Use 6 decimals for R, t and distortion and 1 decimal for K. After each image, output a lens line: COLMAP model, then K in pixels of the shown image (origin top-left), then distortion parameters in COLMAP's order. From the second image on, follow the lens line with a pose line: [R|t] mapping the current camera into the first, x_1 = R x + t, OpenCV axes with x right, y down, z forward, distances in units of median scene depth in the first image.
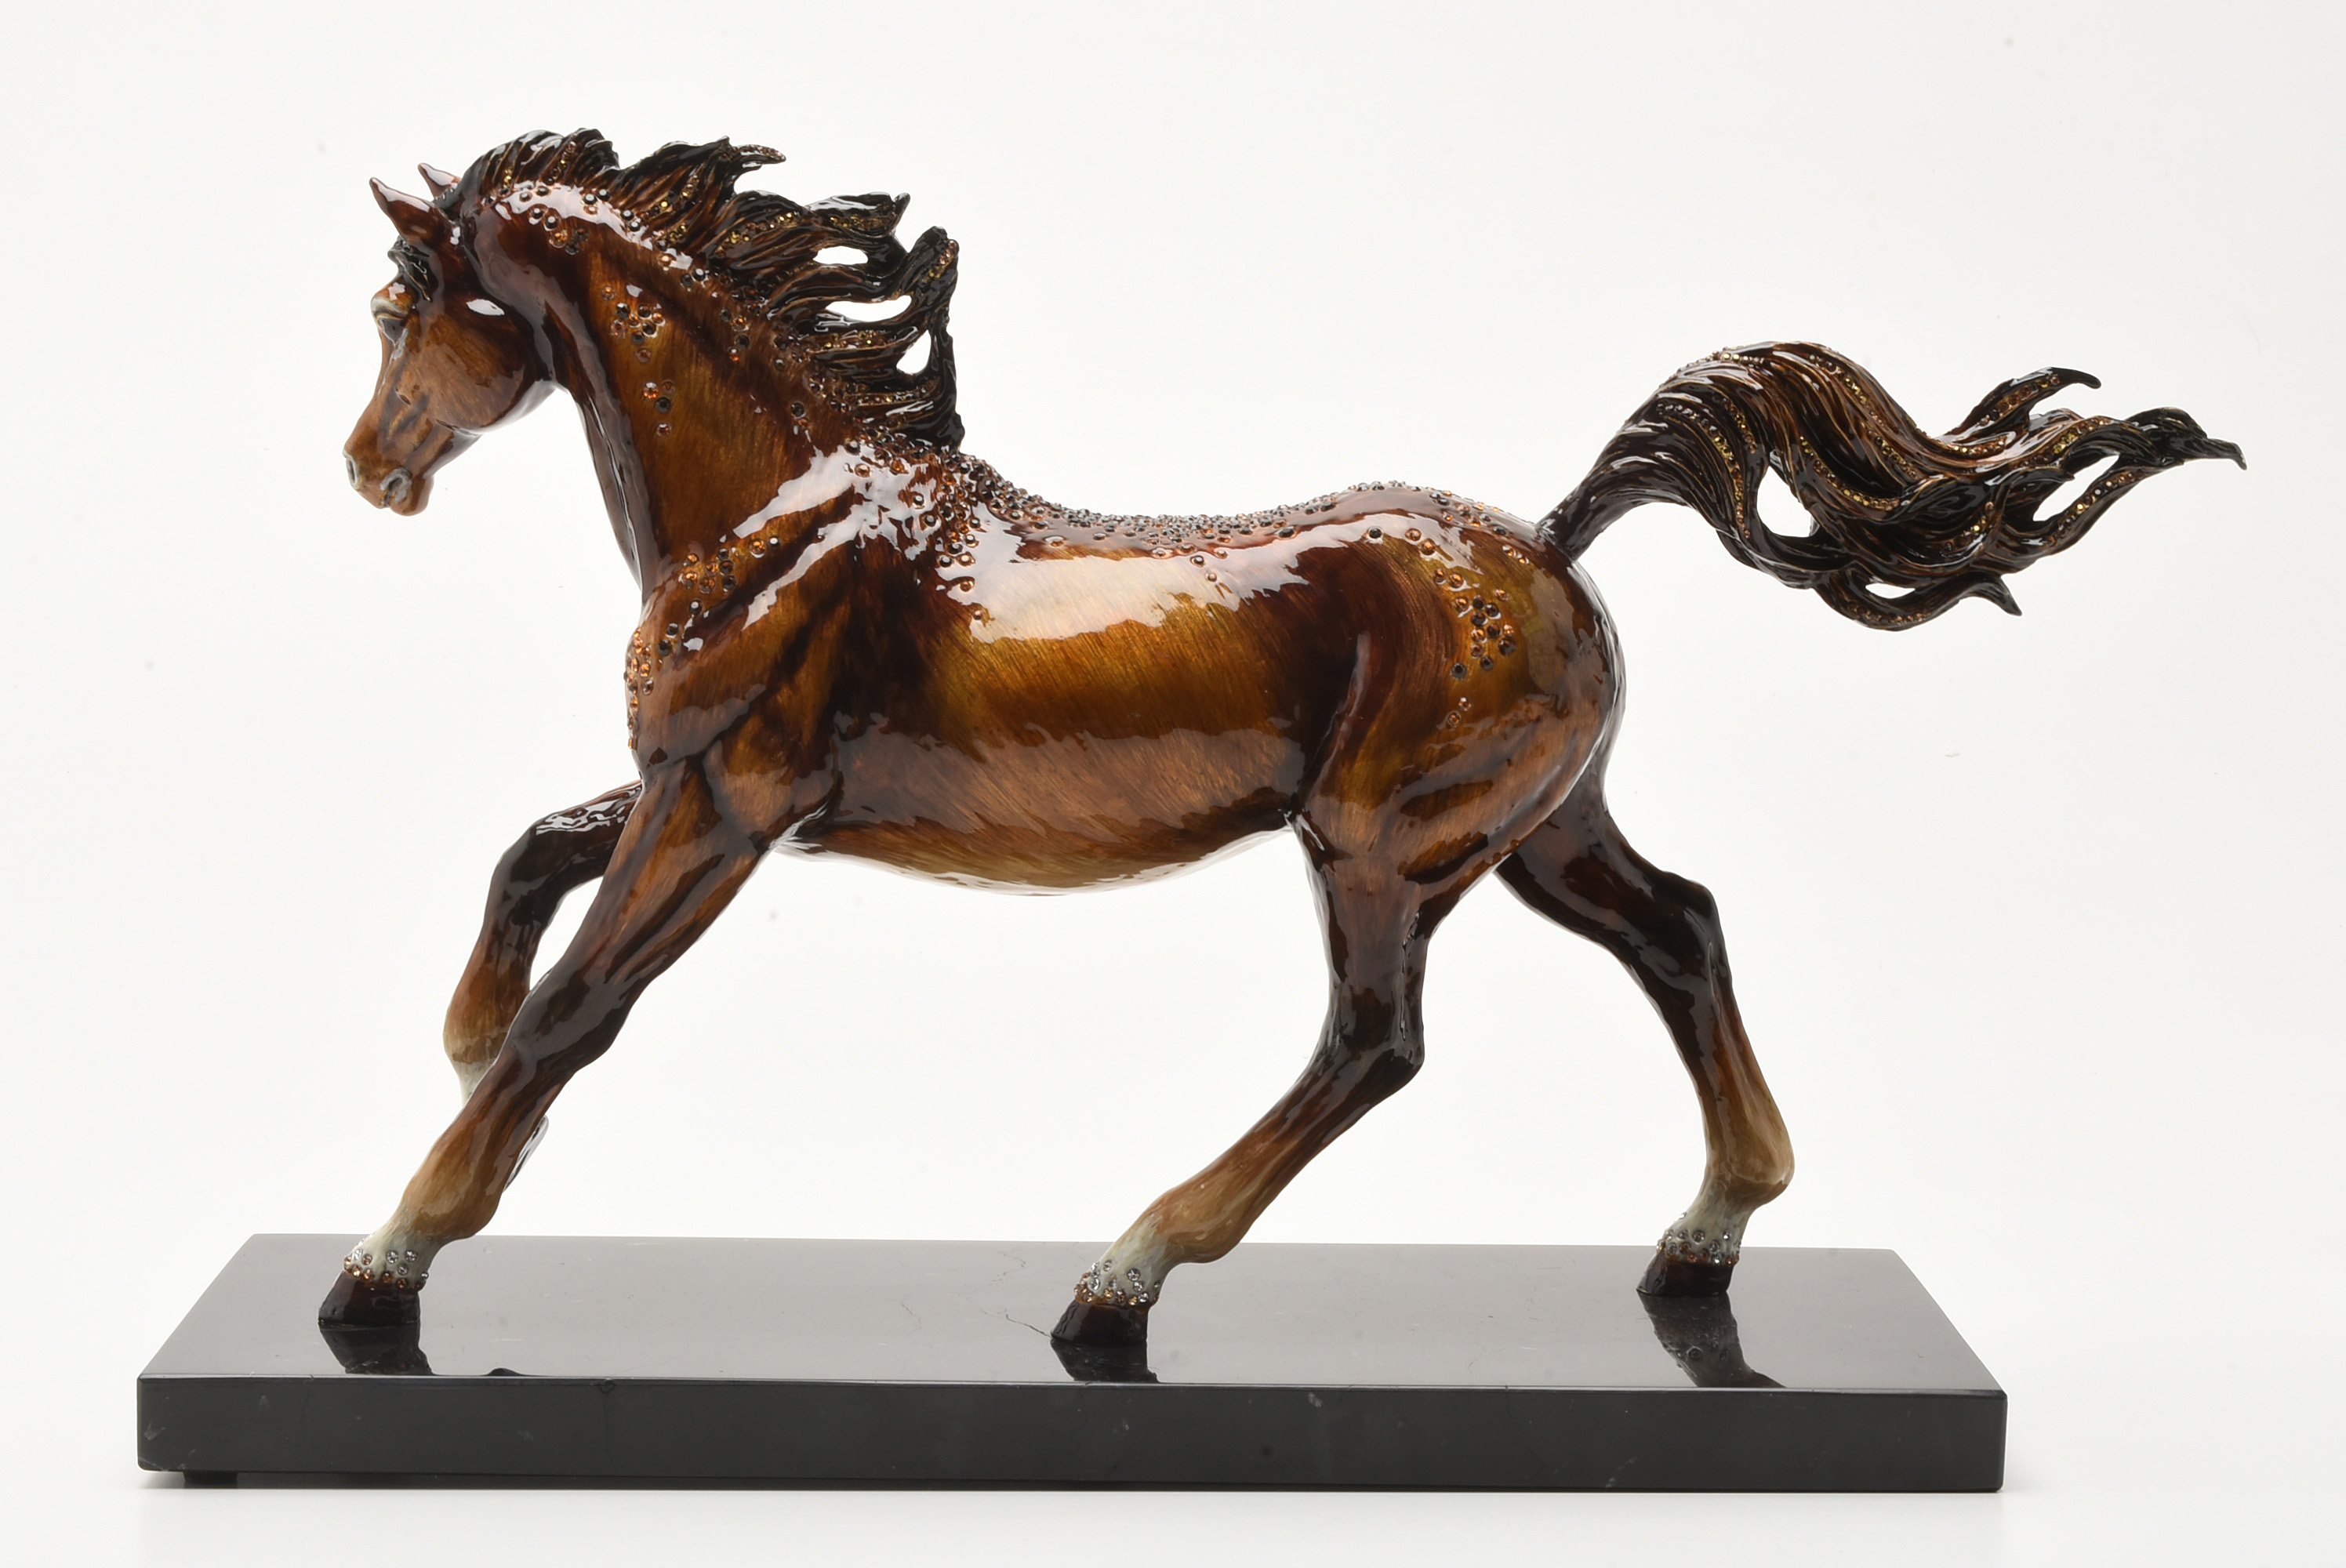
lens RADIAL K [[4808.8, 0, 1172.3], [0, 4808.8, 776.4], [0, 0, 1]] dist [-0.021012, 0.000000]
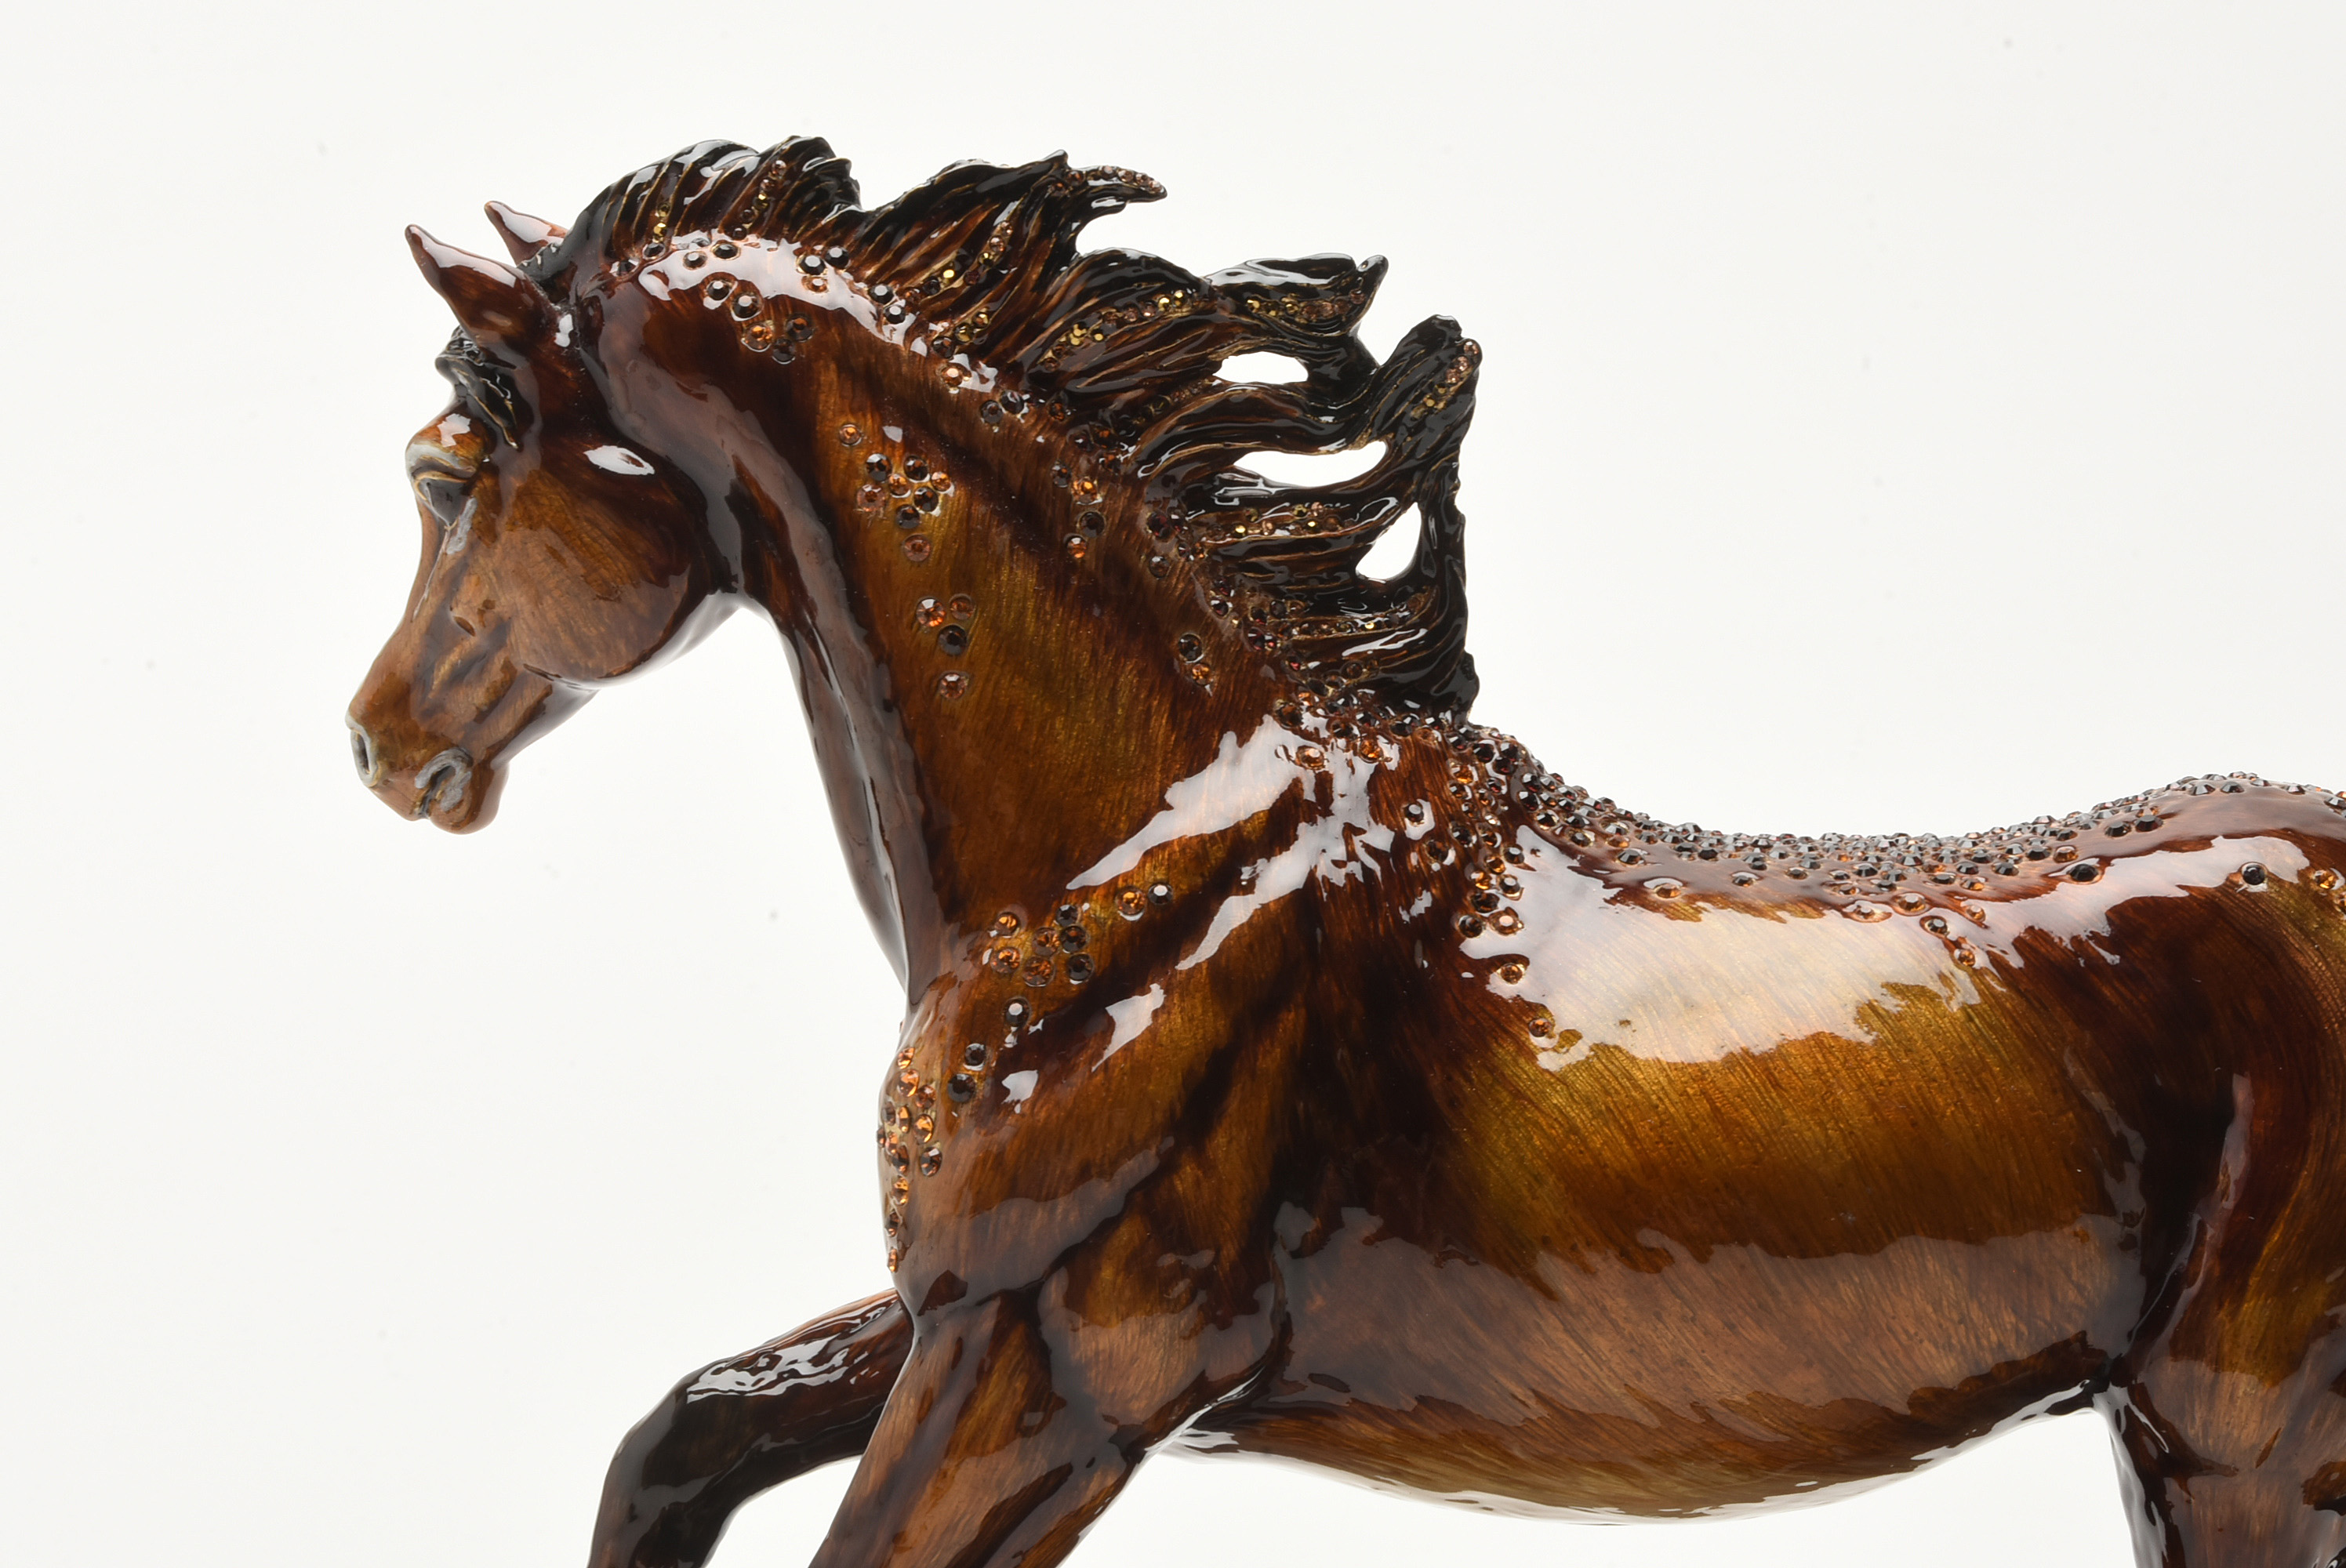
lens RADIAL K [[5323.2, 0, 1170.5], [0, 5323.2, 785.9], [0, 0, 1]] dist [0.002705, 0.000000]
pose [[0.999423, -0.000622, 0.033972, -0.100439], [0.001719, 0.999477, -0.032286, -0.040646], [-0.033935, 0.032326, 0.998901, 0.390973]]
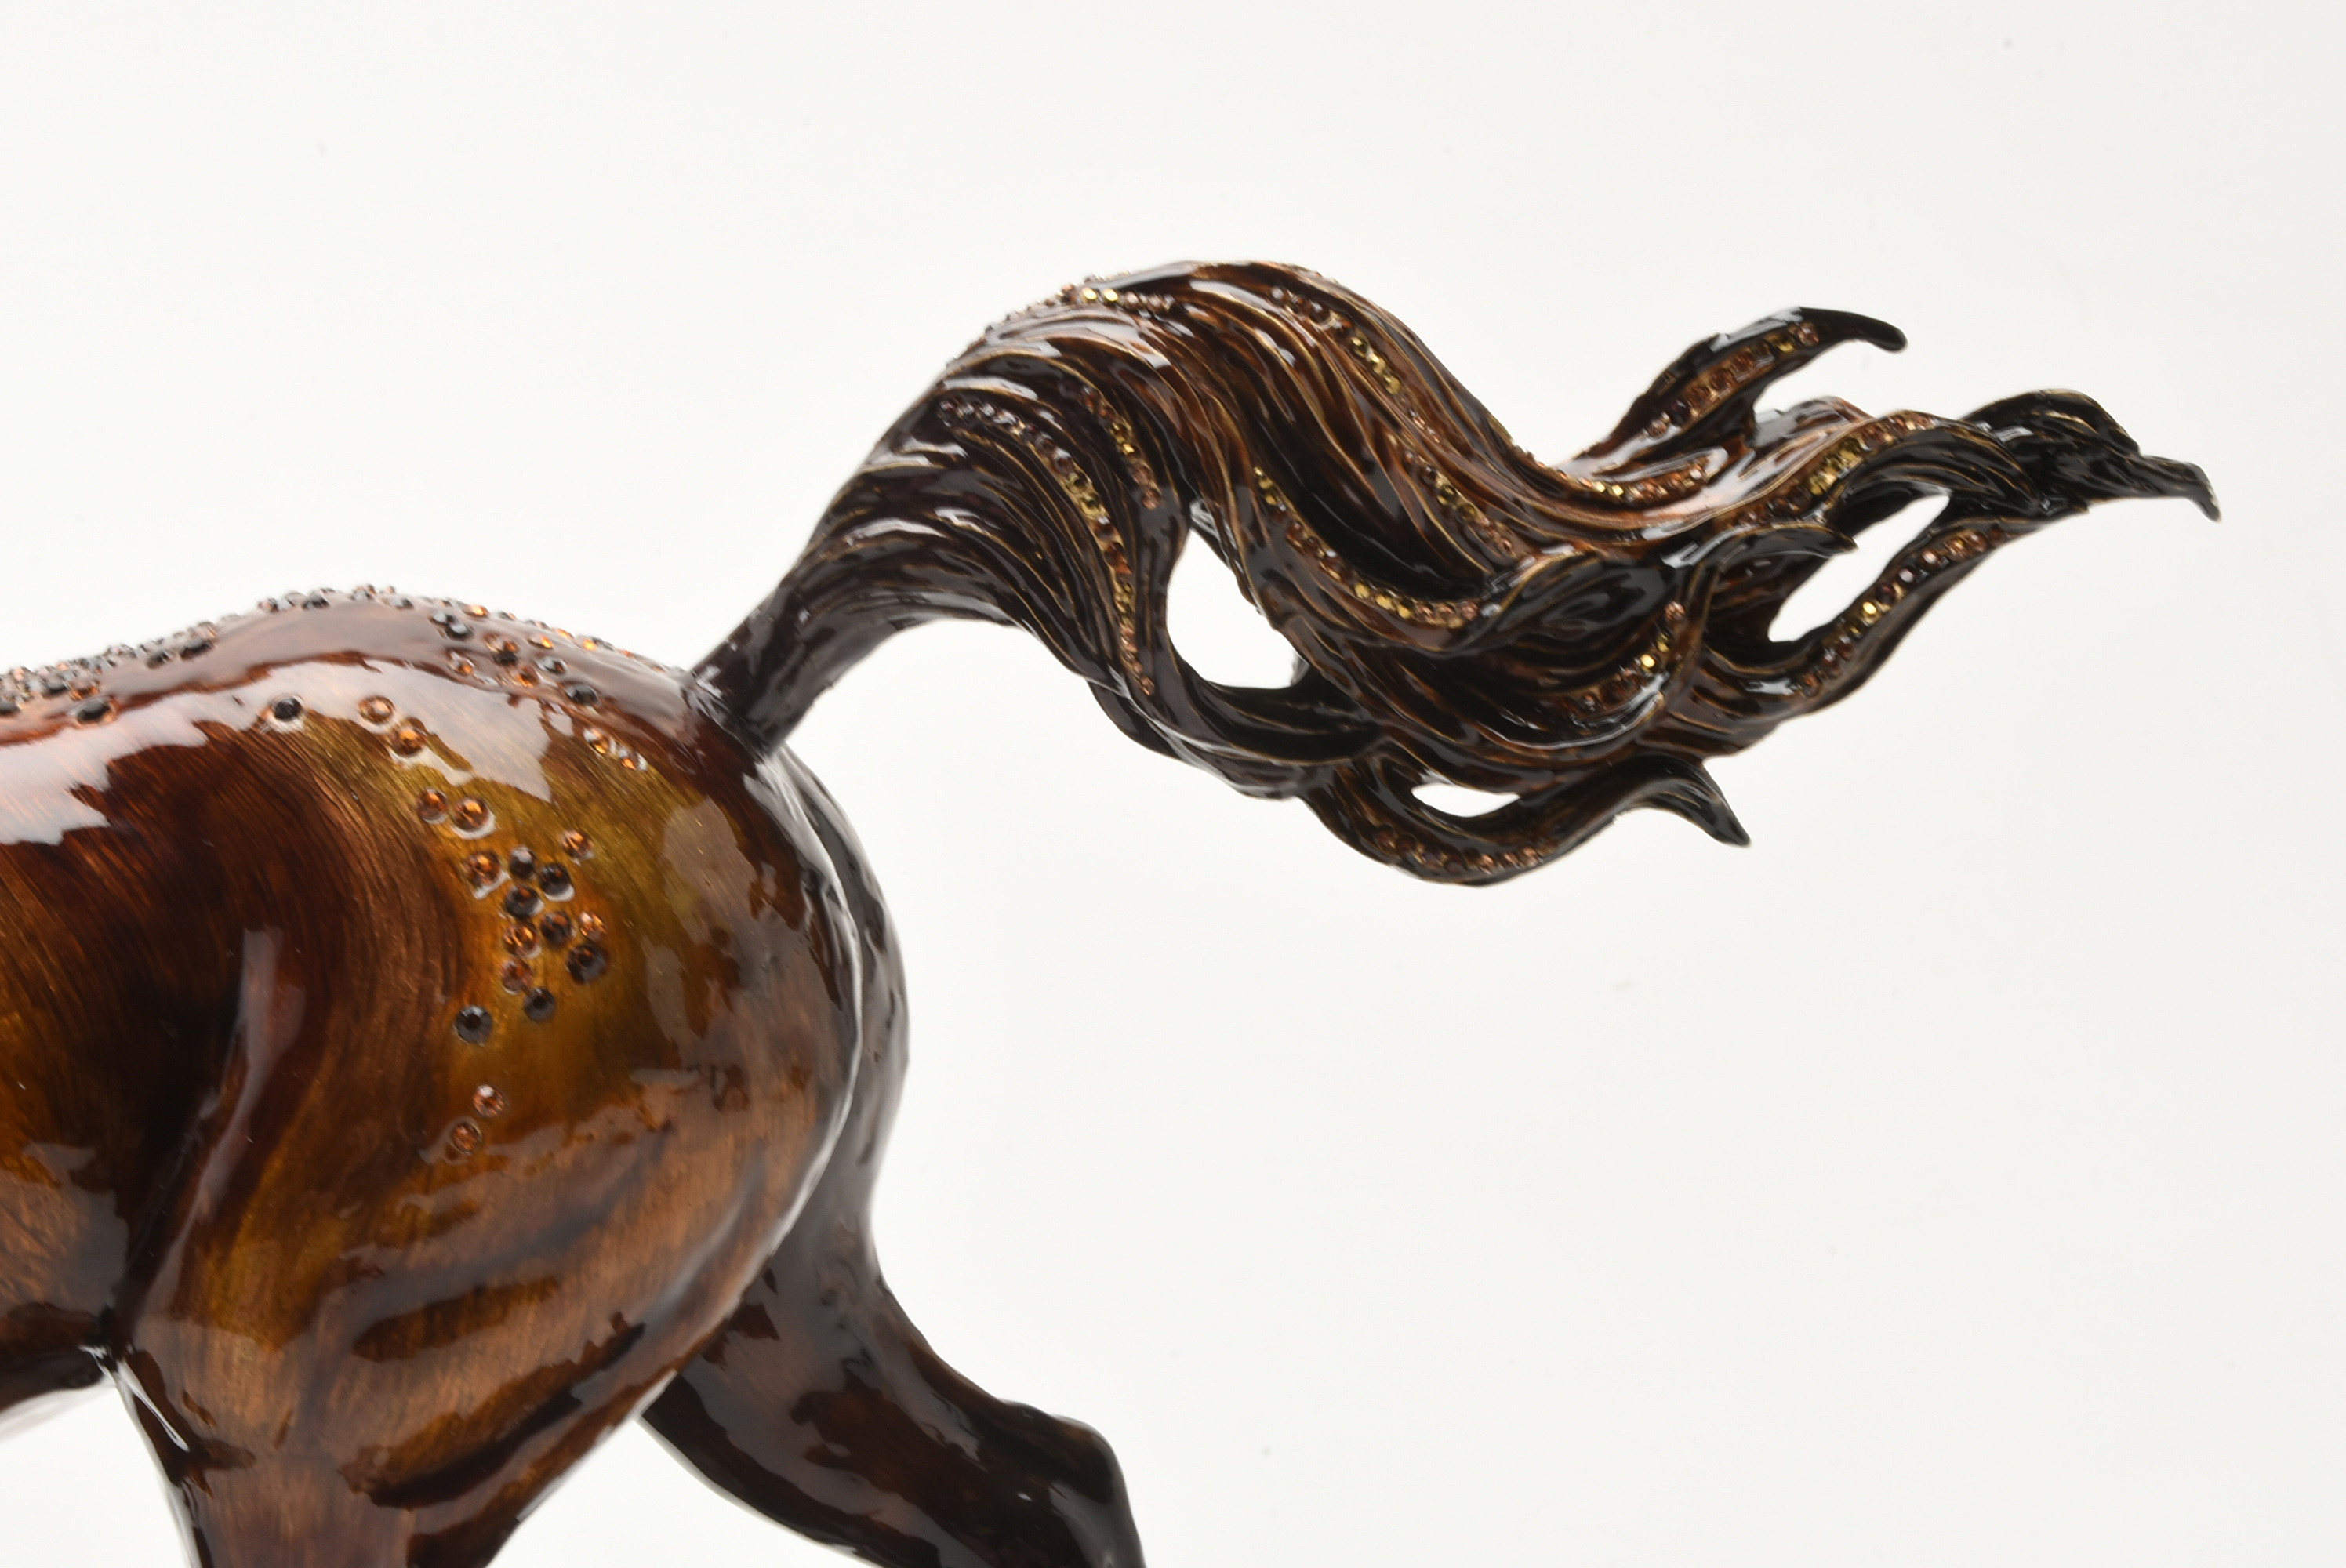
lens RADIAL K [[5323.2, 0, 1176.8], [0, 5323.2, 791.5], [0, 0, 1]] dist [0.002705, 0.000000]
pose [[0.996772, -0.024690, 0.076388, 0.084380], [0.025682, 0.999598, -0.012031, -0.034599], [-0.076060, 0.013954, 0.997006, 0.502837]]
